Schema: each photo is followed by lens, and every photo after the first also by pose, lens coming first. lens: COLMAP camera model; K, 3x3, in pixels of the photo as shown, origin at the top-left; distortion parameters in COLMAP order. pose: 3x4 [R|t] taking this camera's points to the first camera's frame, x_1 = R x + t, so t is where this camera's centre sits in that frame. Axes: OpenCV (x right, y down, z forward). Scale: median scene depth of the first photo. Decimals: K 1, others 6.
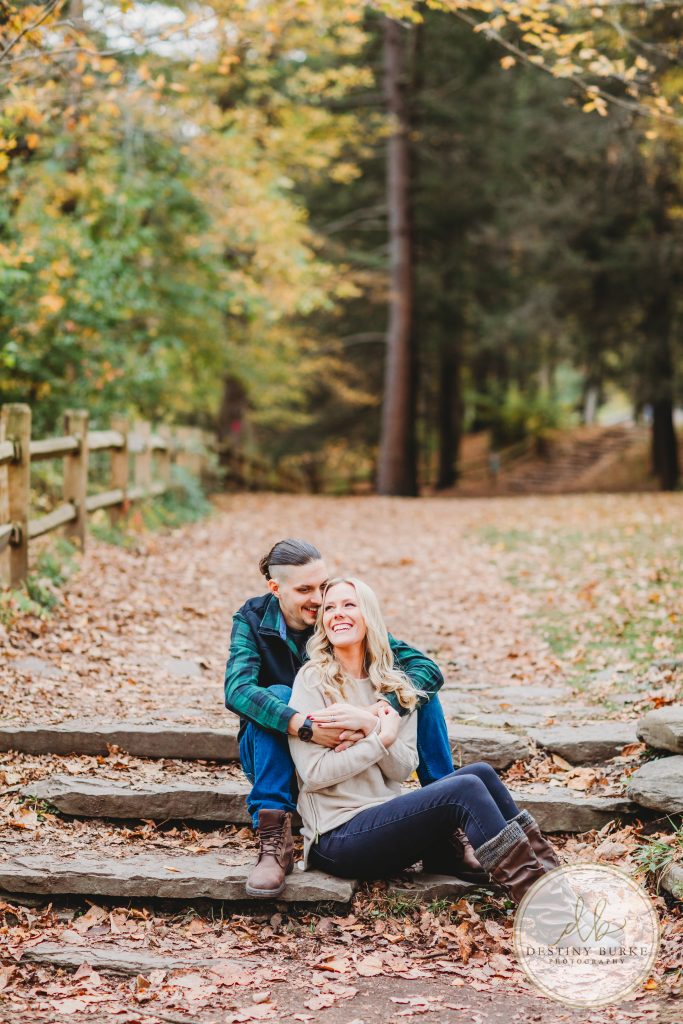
lens RADIAL K [[2399.9, 0, 341.5], [0, 2399.9, 512.0], [0, 0, 1]] dist [-0.087269, -0.273936]
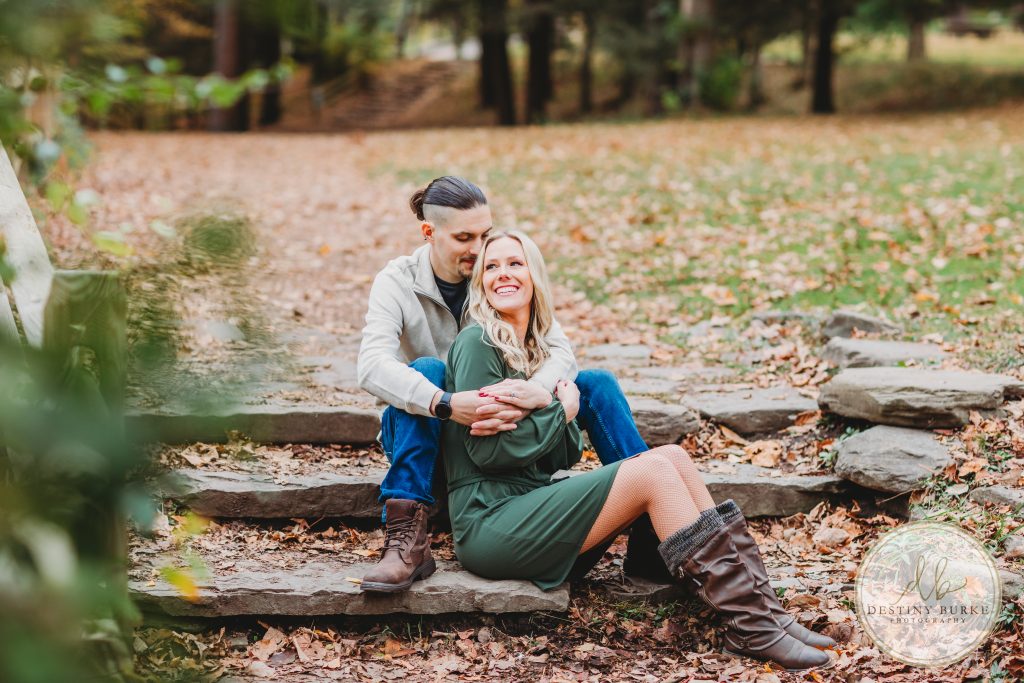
lens RADIAL K [[2399.9, 0, 512.0], [0, 2399.9, 341.5], [0, 0, 1]] dist [-0.087269, -0.273936]
pose [[0.987255, -0.021439, 0.157698, -0.137934], [0.008601, 0.996625, 0.081642, -0.003462], [-0.158916, -0.079245, 0.984107, 0.151860]]
